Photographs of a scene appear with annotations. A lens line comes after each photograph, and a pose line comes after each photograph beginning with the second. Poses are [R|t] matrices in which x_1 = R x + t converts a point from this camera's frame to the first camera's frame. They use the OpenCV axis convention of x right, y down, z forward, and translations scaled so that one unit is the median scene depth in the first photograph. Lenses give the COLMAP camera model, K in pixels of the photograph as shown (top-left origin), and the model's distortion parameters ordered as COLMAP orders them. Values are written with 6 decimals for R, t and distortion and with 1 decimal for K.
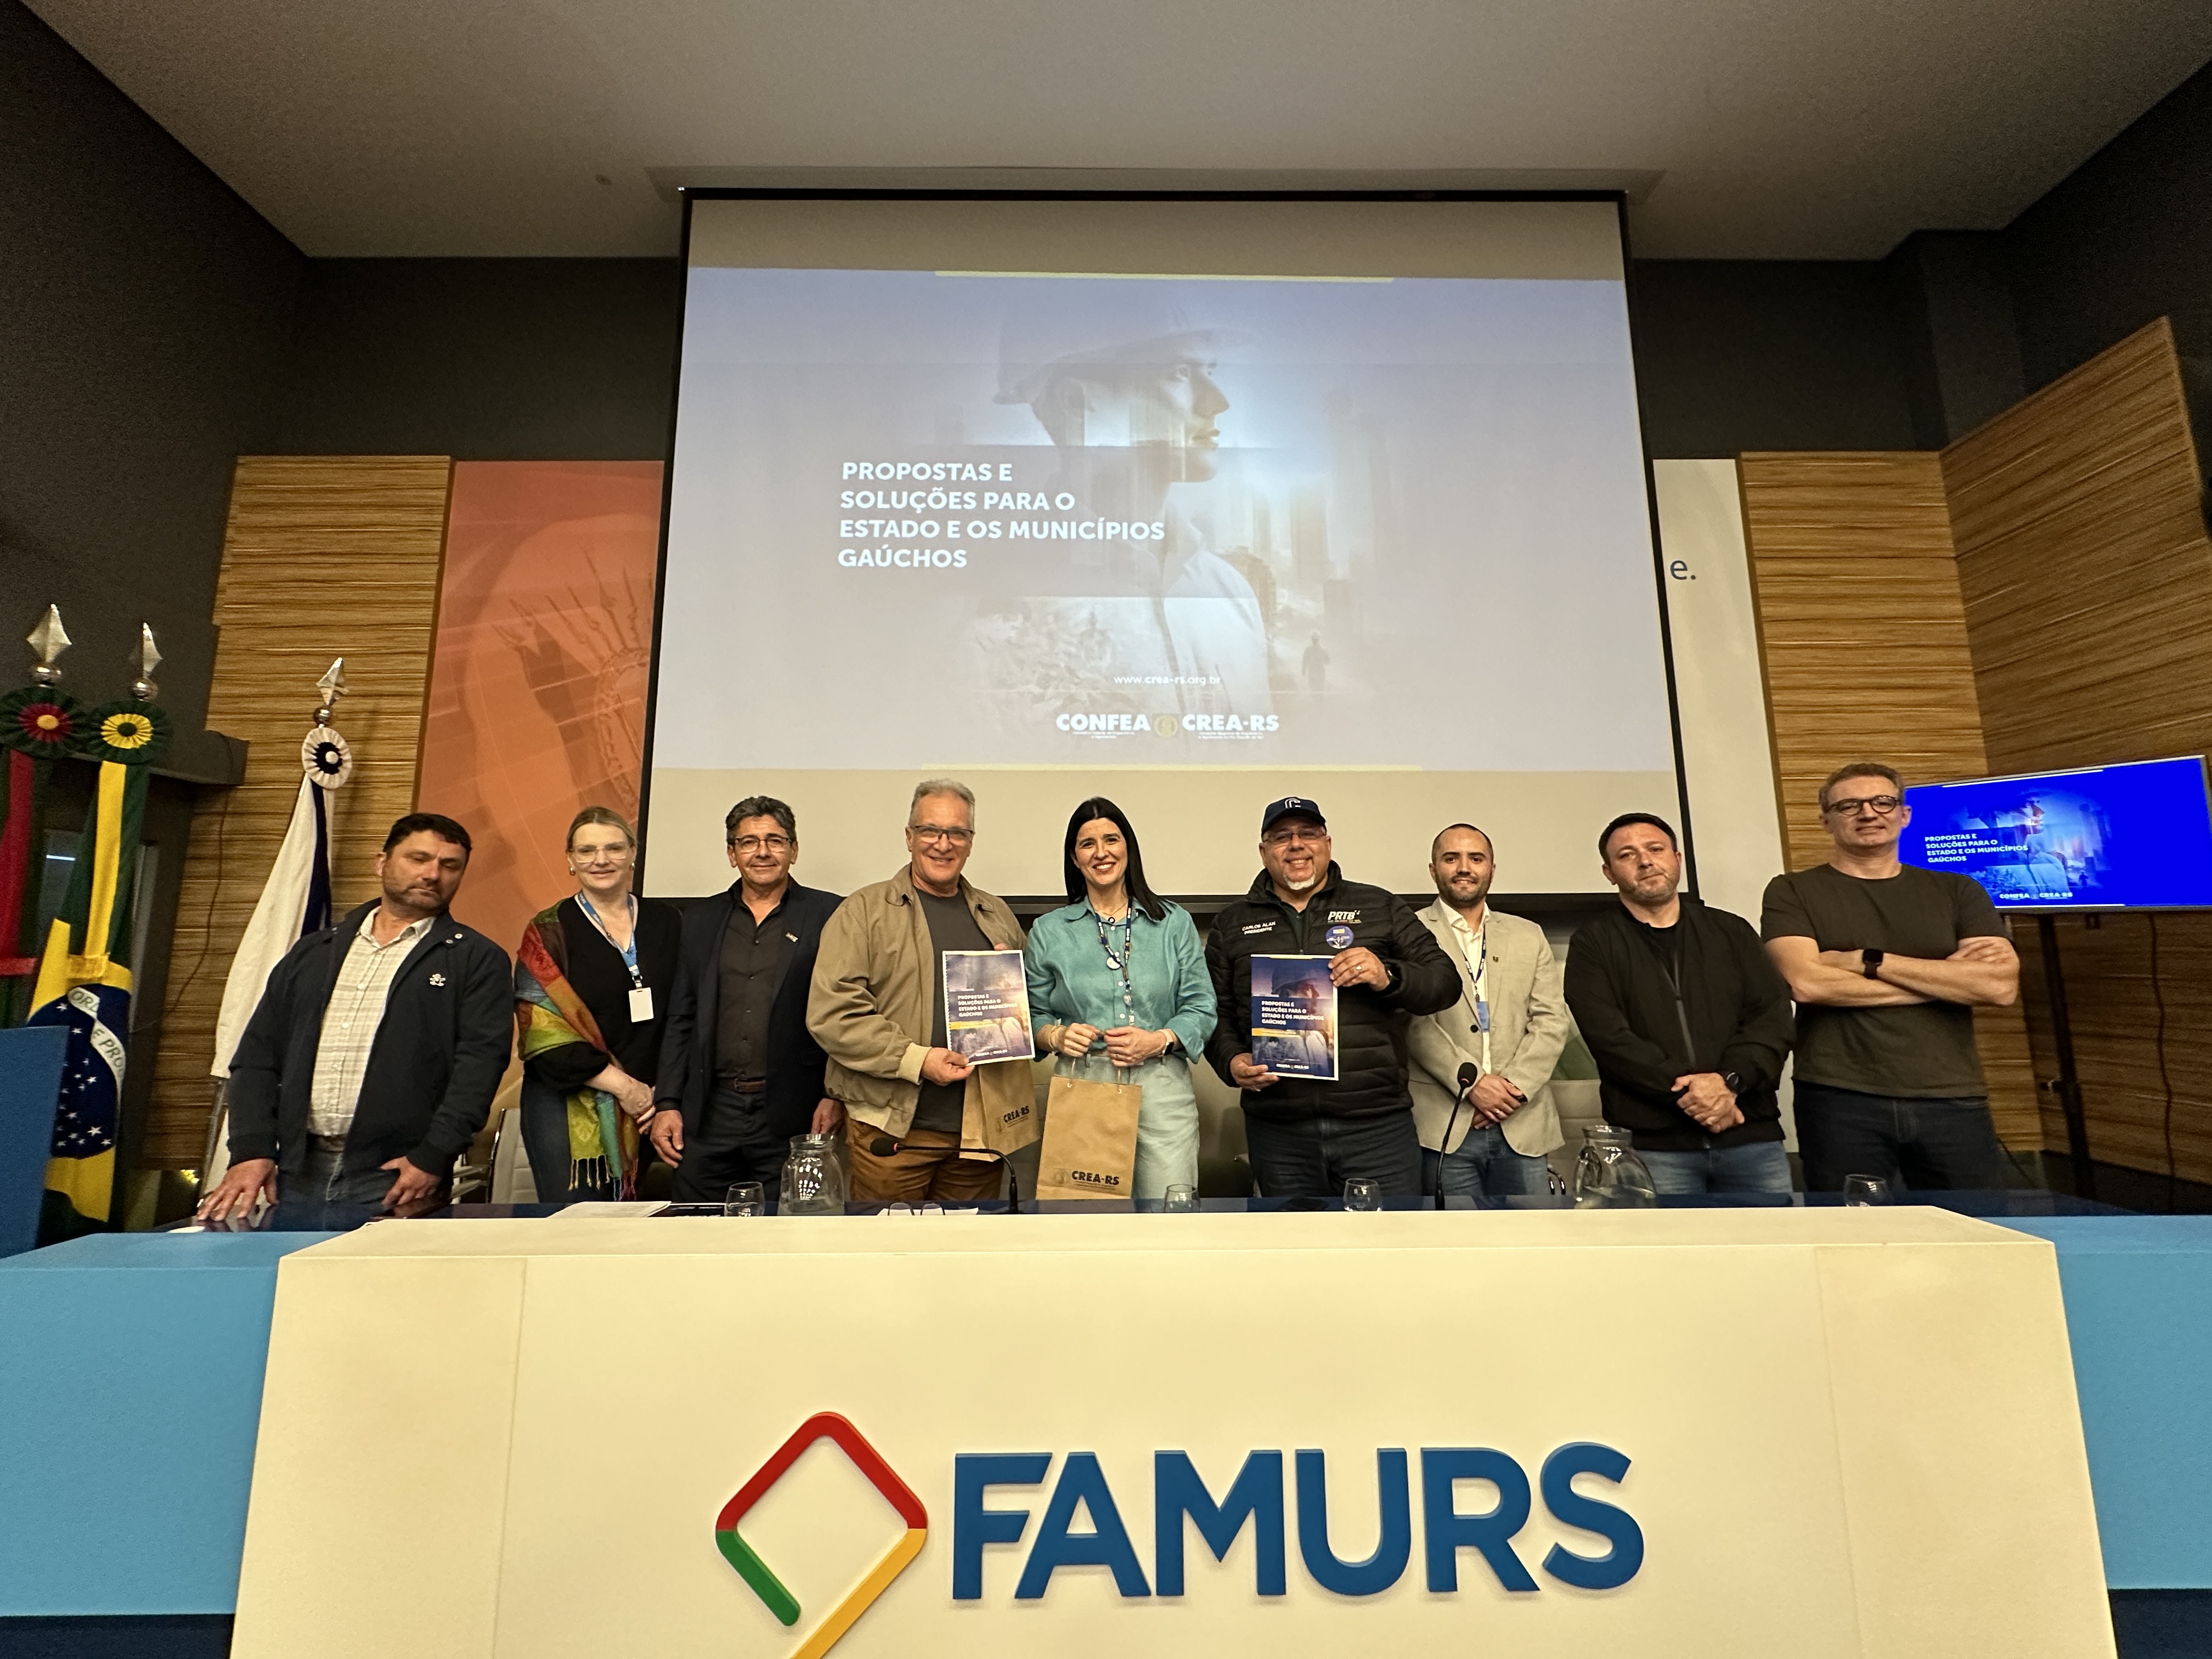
lens RADIAL K [[872.5, 0, 1096.2], [0, 872.5, 822.4], [0, 0, 1]] dist [0.001898, -0.000116]
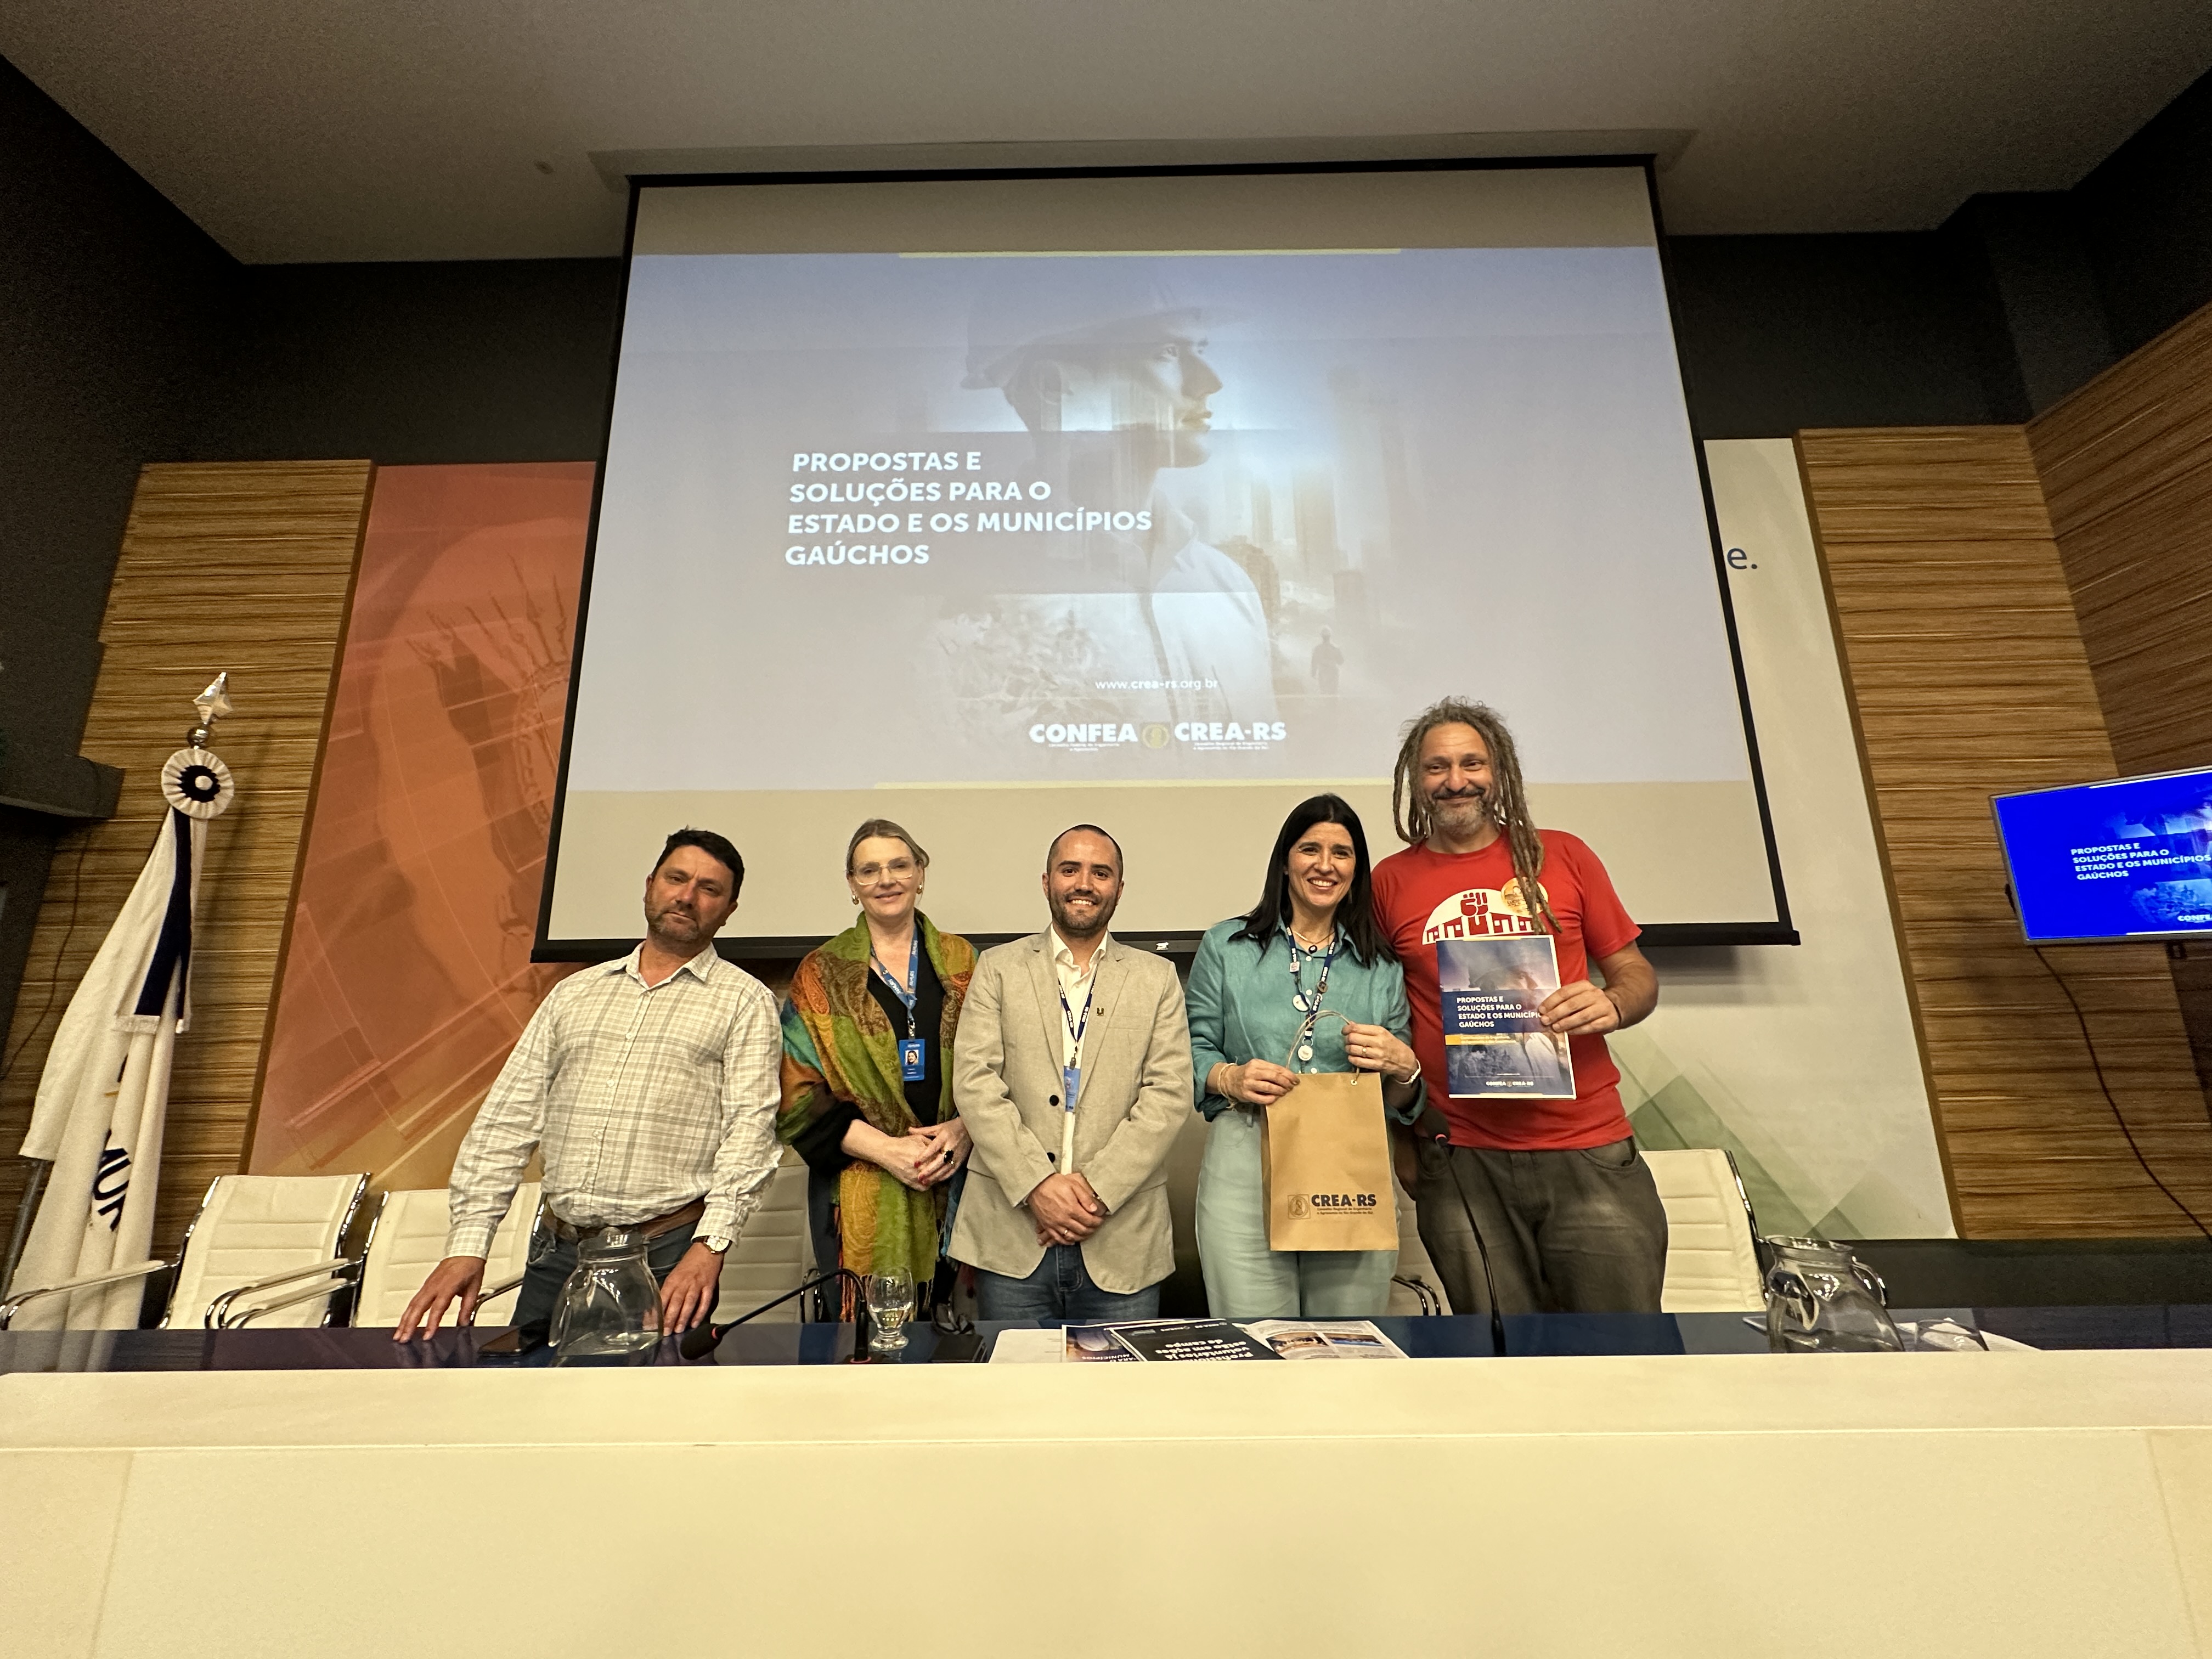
lens RADIAL K [[872.5, 0, 1097.3], [0, 872.5, 824.0], [0, 0, 1]] dist [0.001898, -0.000116]
pose [[0.999809, -0.011551, -0.015765, 0.033130], [0.010463, 0.997672, -0.067393, 0.032985], [0.016507, 0.067215, 0.997602, 0.132747]]
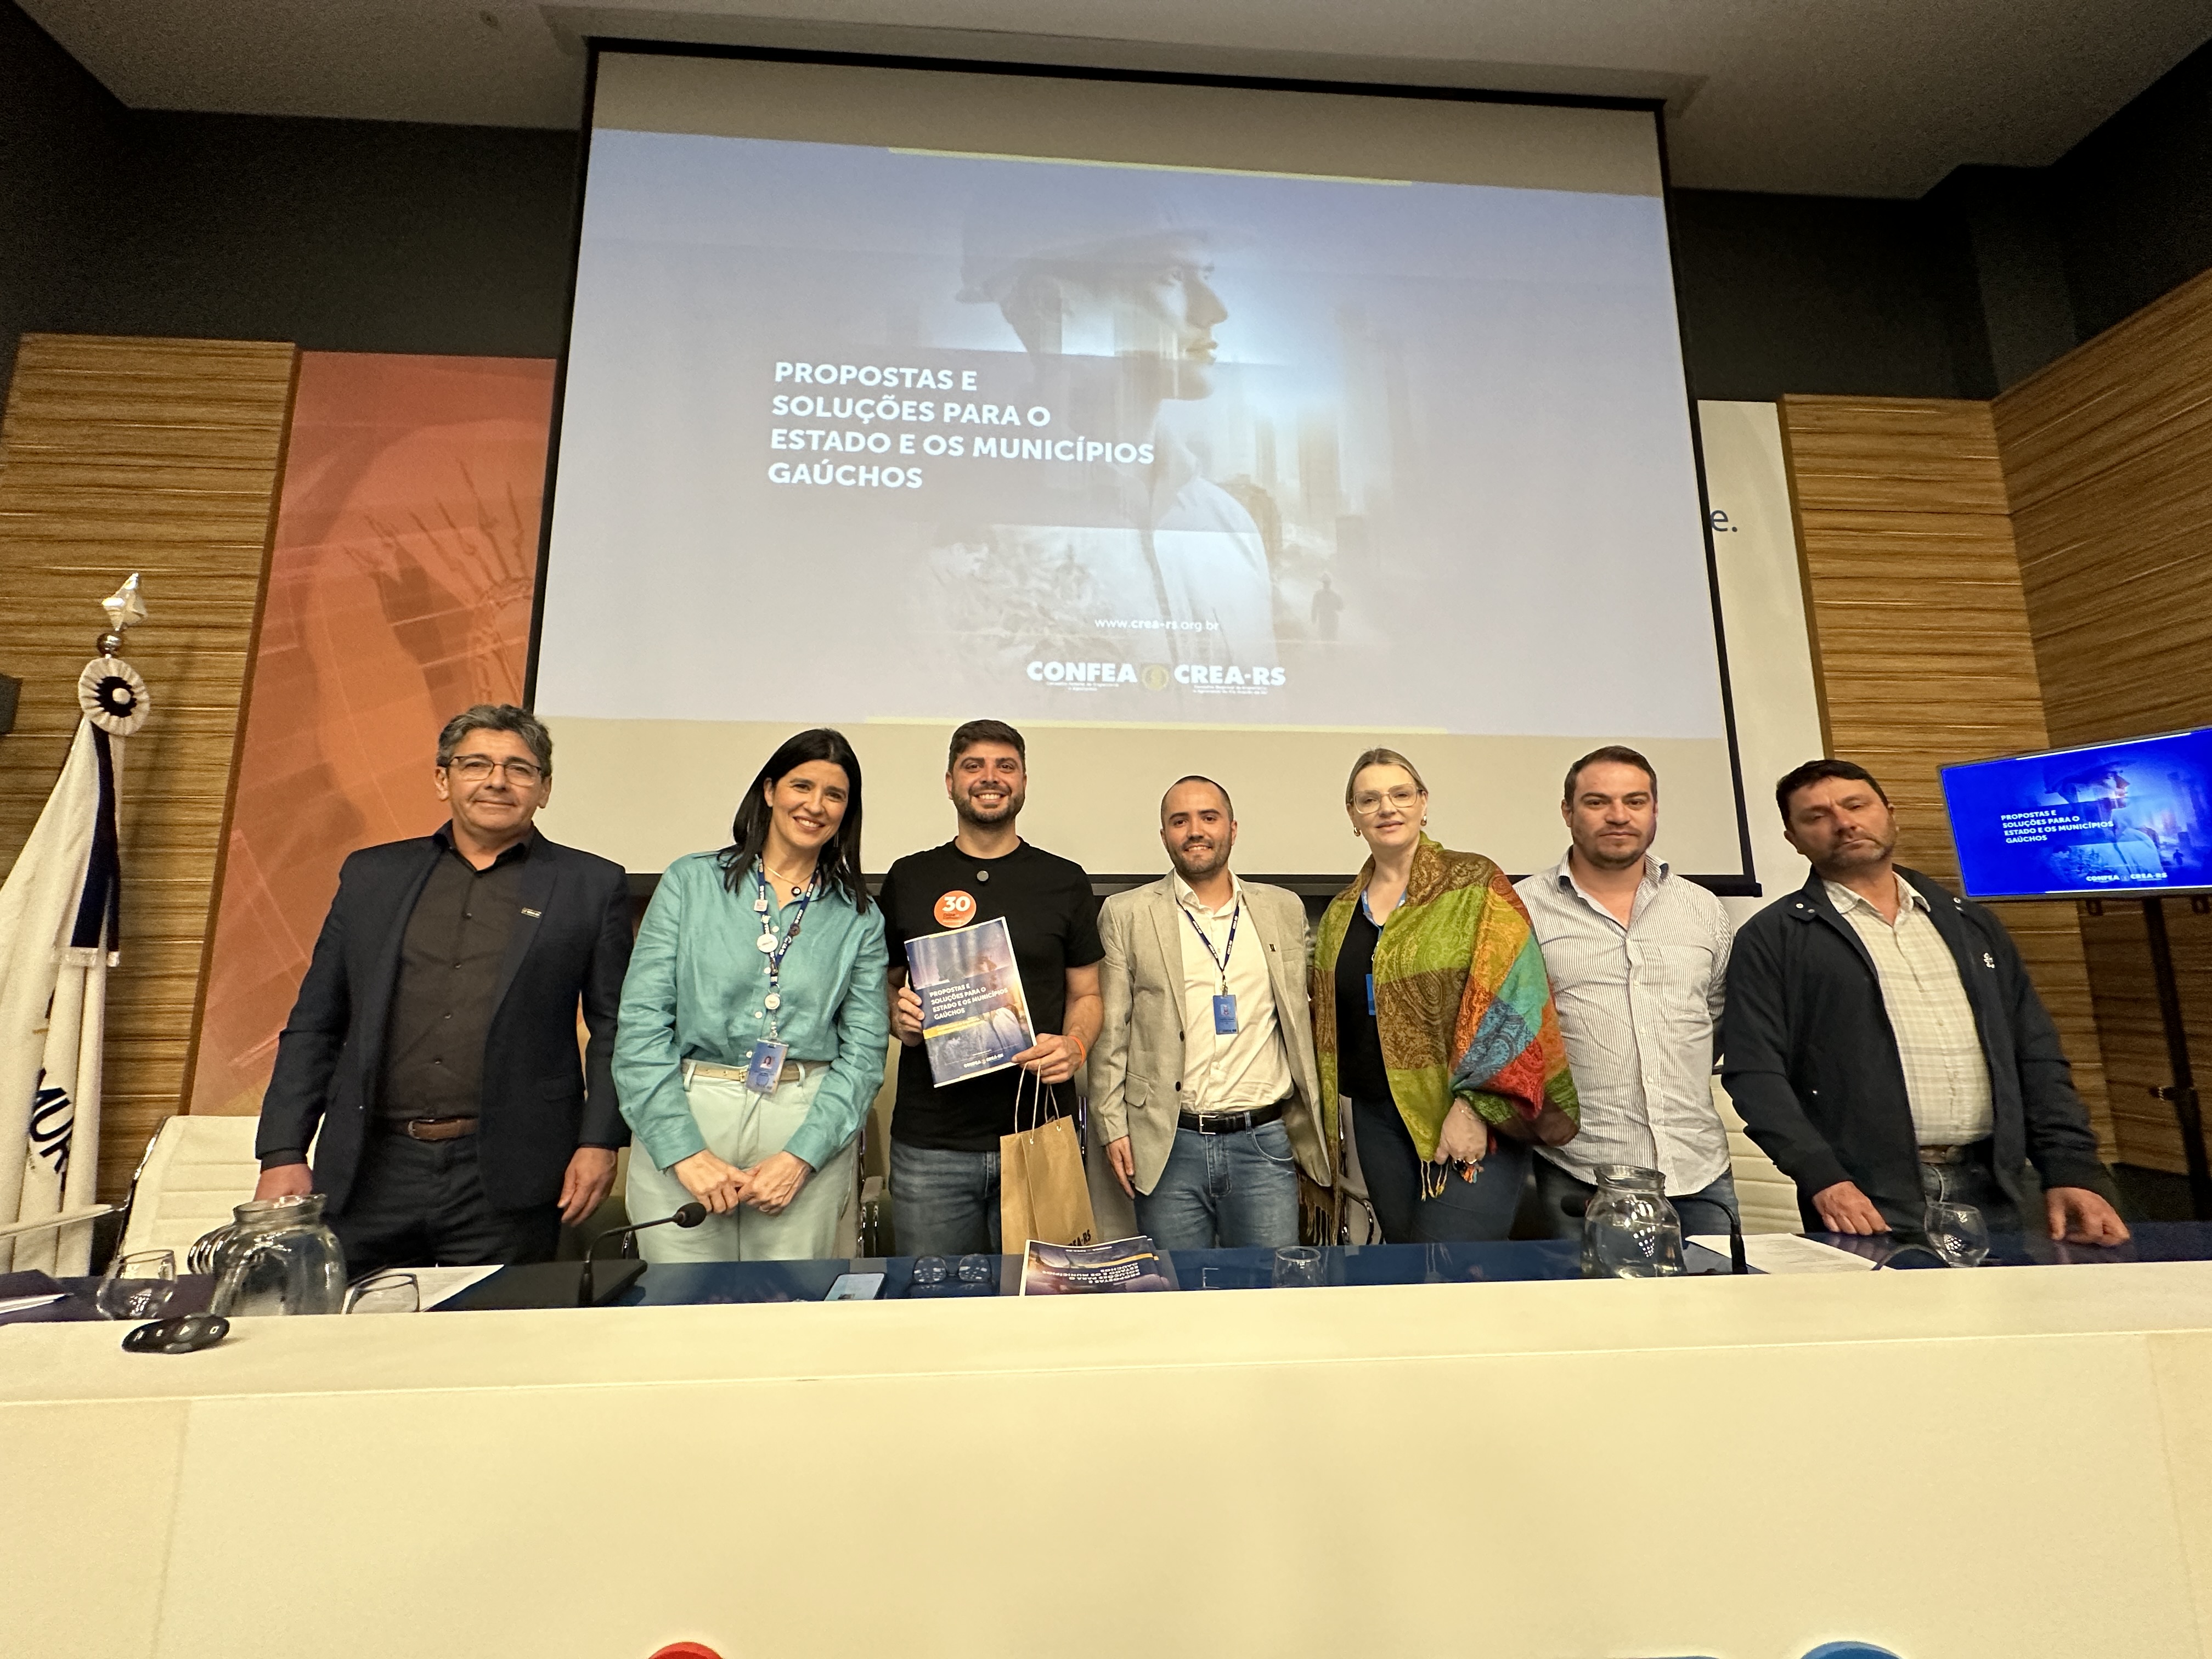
lens RADIAL K [[872.5, 0, 1093.9], [0, 872.5, 820.7], [0, 0, 1]] dist [0.001898, -0.000116]
pose [[0.998559, 0.009549, 0.052816, -0.022993], [-0.009212, 0.999936, -0.006631, 0.034326], [-0.052876, 0.006135, 0.998582, 0.142542]]
